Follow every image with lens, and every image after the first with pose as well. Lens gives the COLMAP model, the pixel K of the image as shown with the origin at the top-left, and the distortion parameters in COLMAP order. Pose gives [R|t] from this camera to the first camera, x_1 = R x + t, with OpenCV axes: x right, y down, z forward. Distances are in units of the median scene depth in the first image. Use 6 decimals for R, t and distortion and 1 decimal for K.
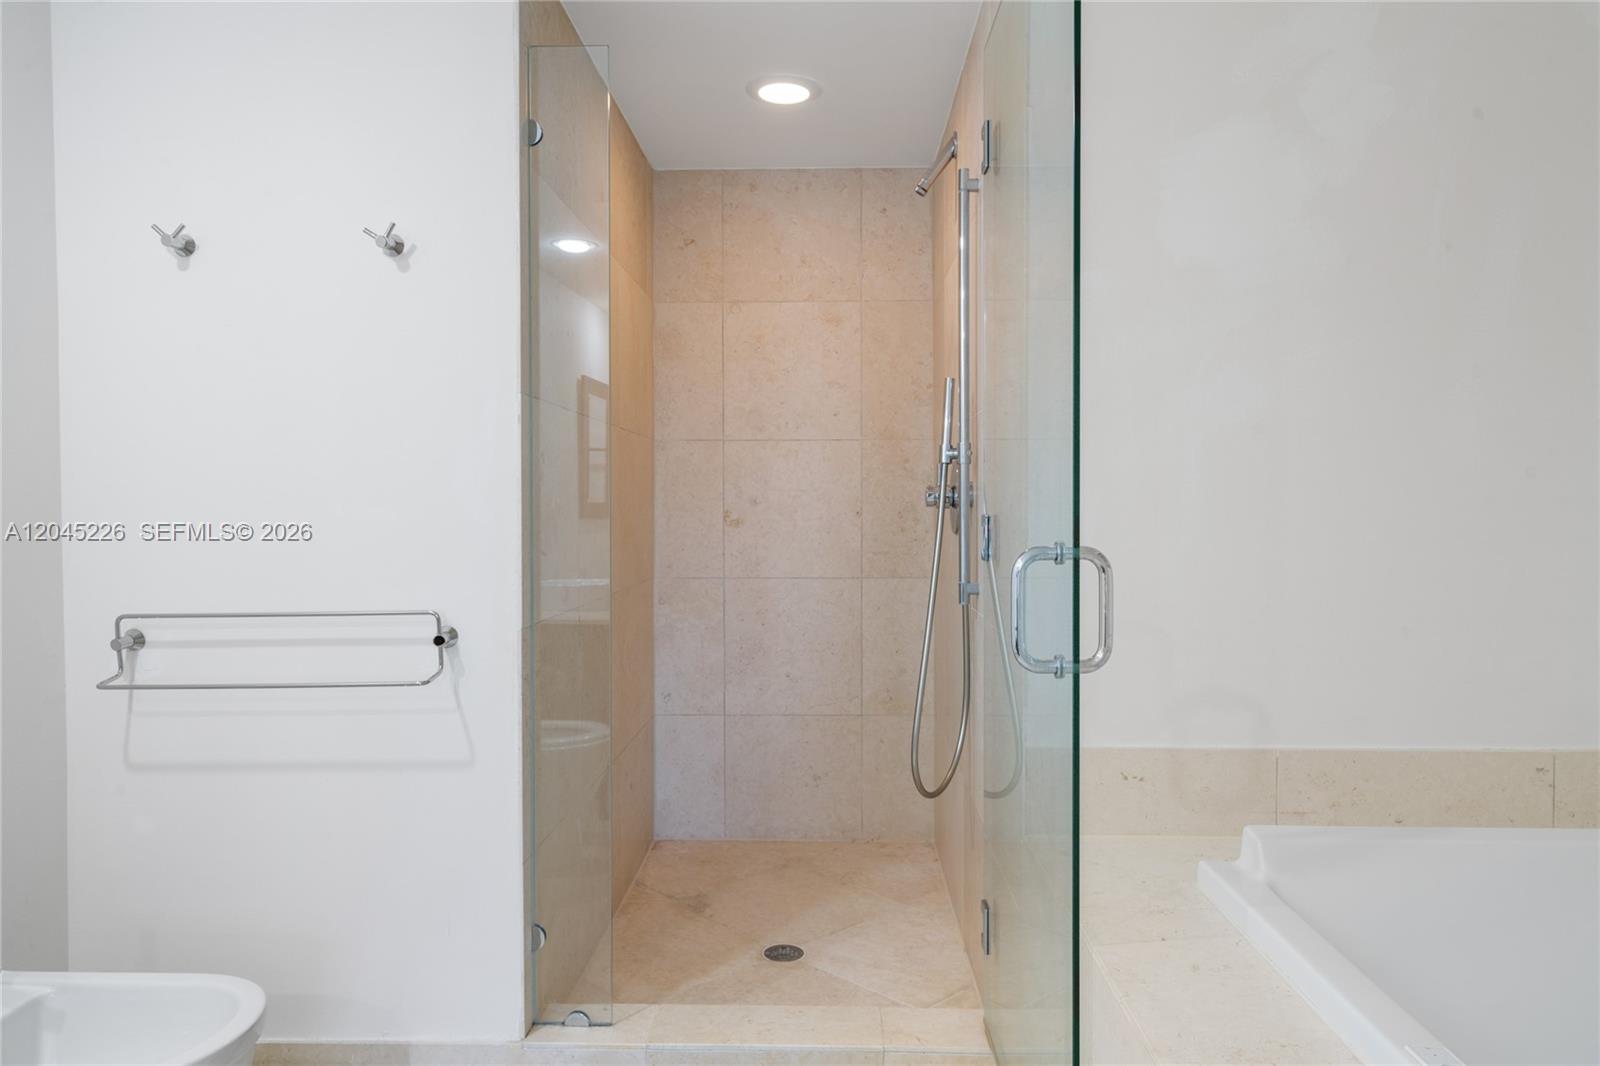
lens RADIAL K [[1069.9, 0, 799.2], [0, 1069.9, 522.2], [0, 0, 1]] dist [0.007249, 0.001313]
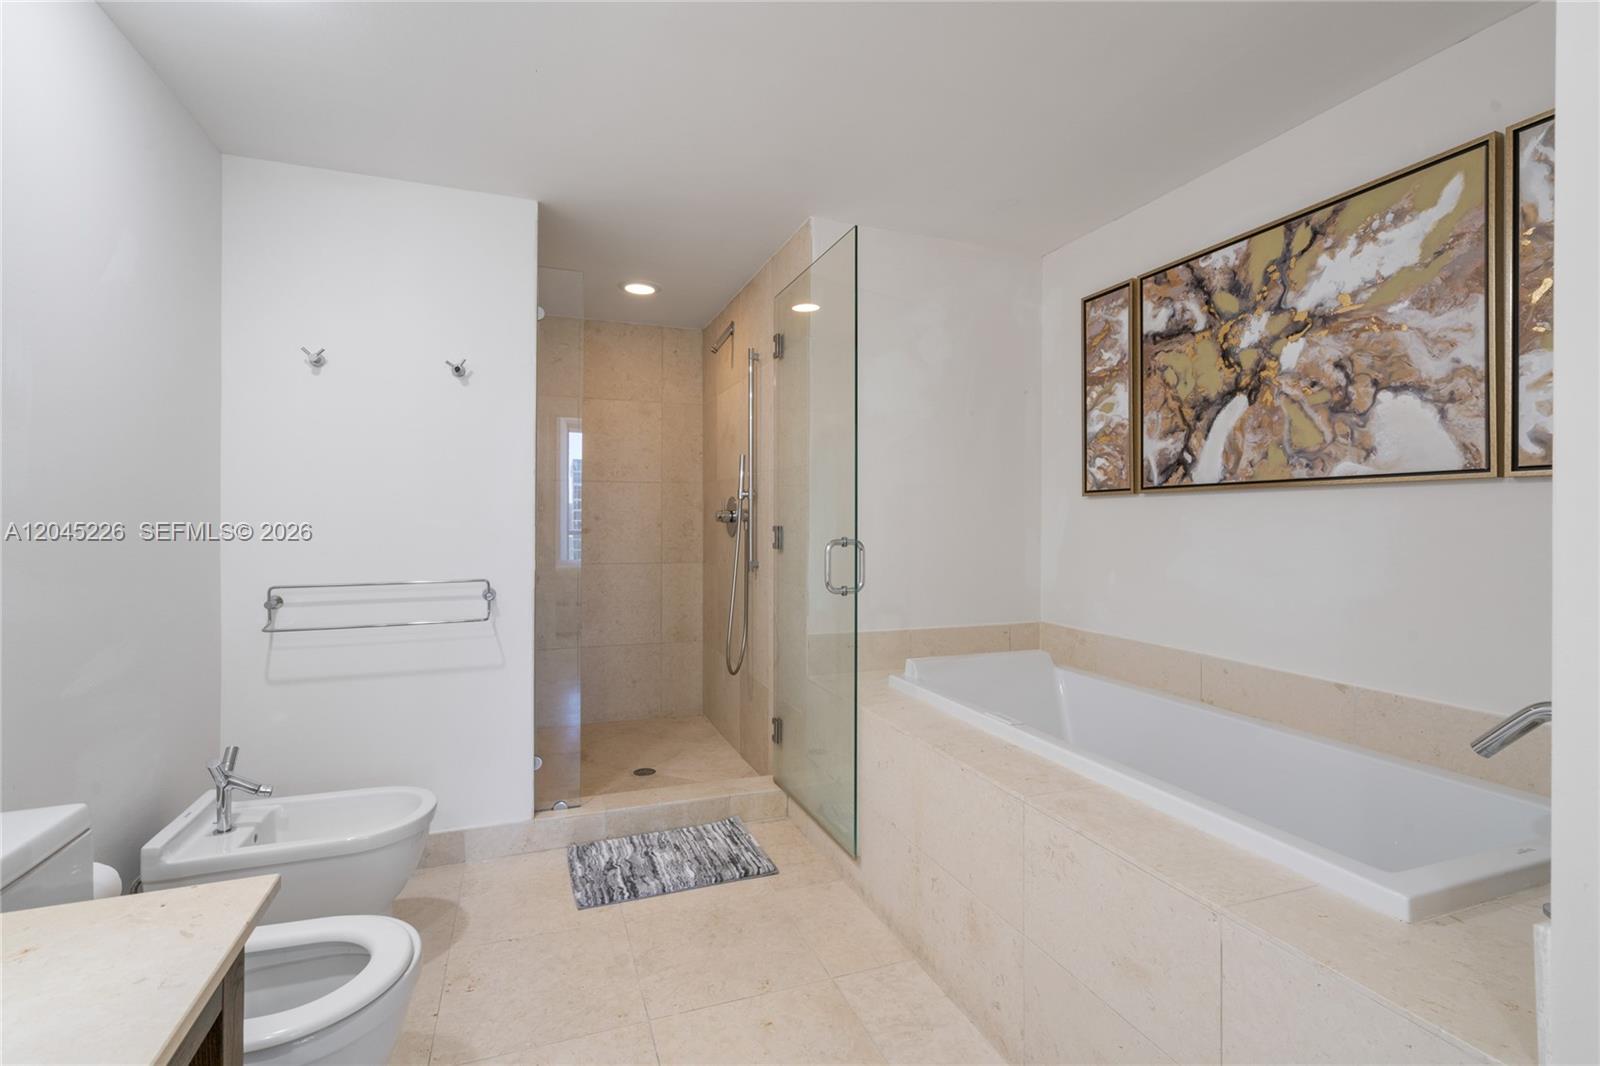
lens RADIAL K [[732.1, 0, 800.0], [0, 732.1, 511.0], [0, 0, 1]] dist [0.001472, 0.001329]
pose [[0.928330, 0.011727, 0.371572, -0.293162], [-0.001067, 0.999582, -0.028884, 0.004308], [-0.371755, 0.026417, 0.927955, -0.299792]]
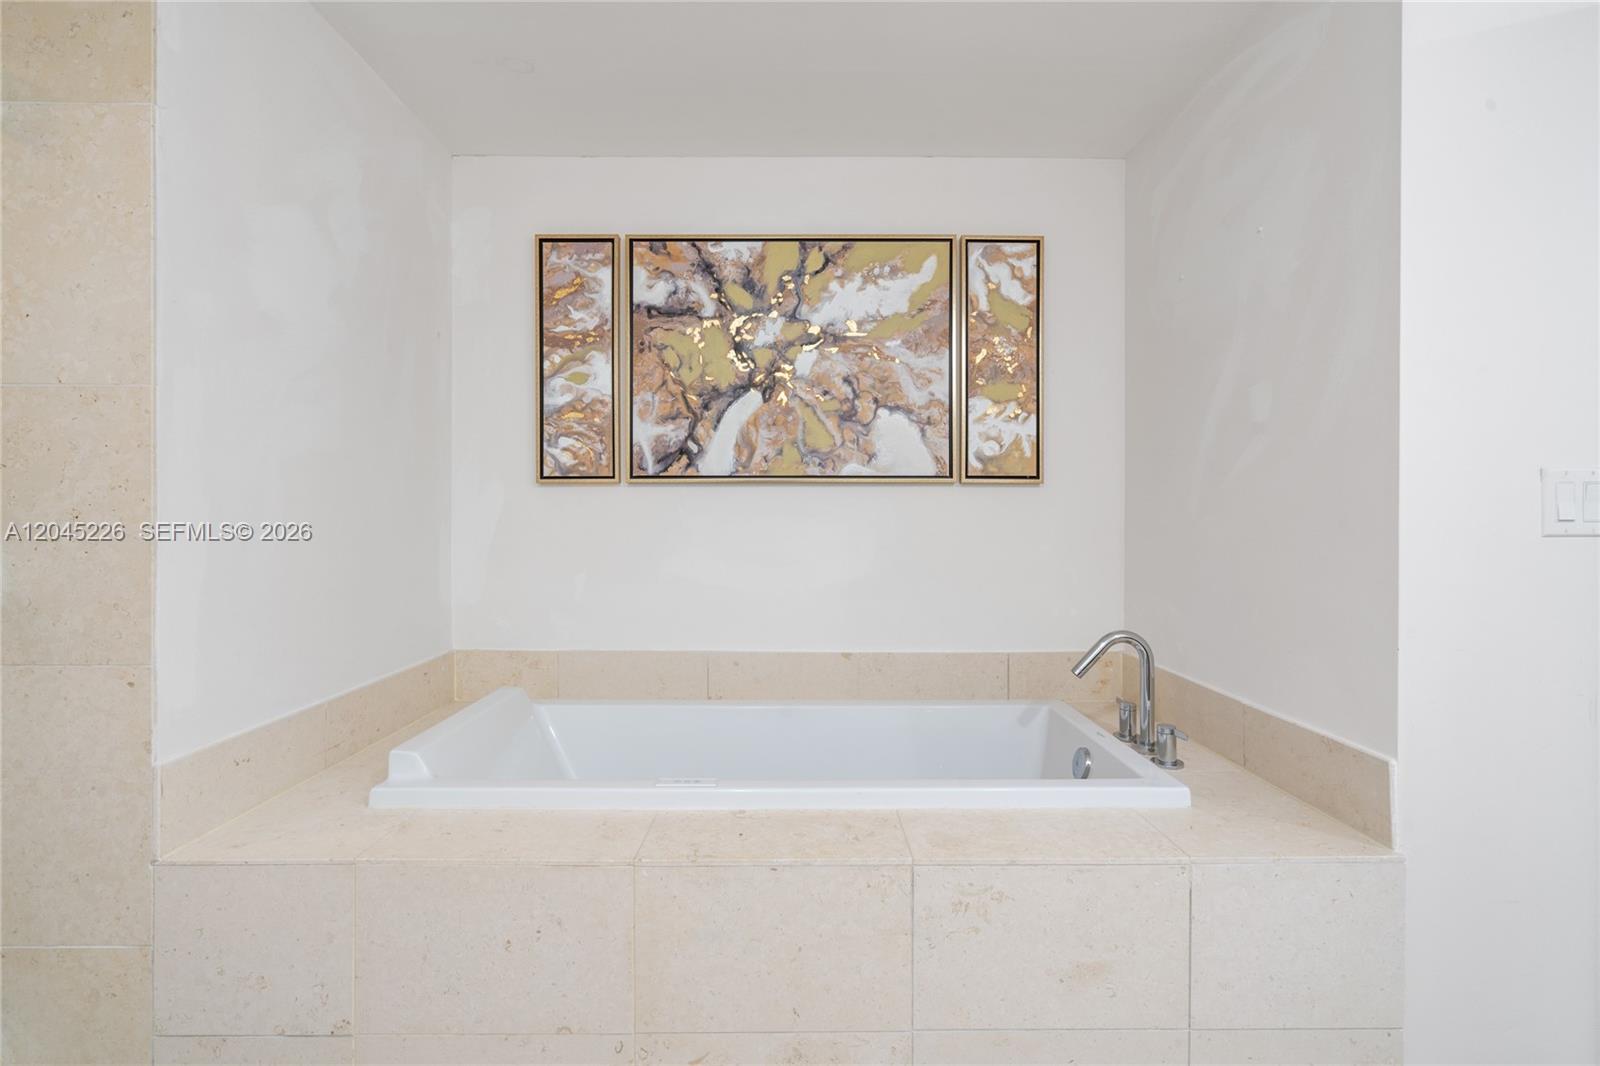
lens RADIAL K [[732.1, 0, 800.0], [0, 732.1, 511.0], [0, 0, 1]] dist [0.001472, 0.001329]
pose [[-0.029019, 0.008833, 0.999540, -0.390222], [0.014575, 0.999858, -0.008412, -0.005711], [-0.999473, 0.014324, -0.029144, 0.361548]]
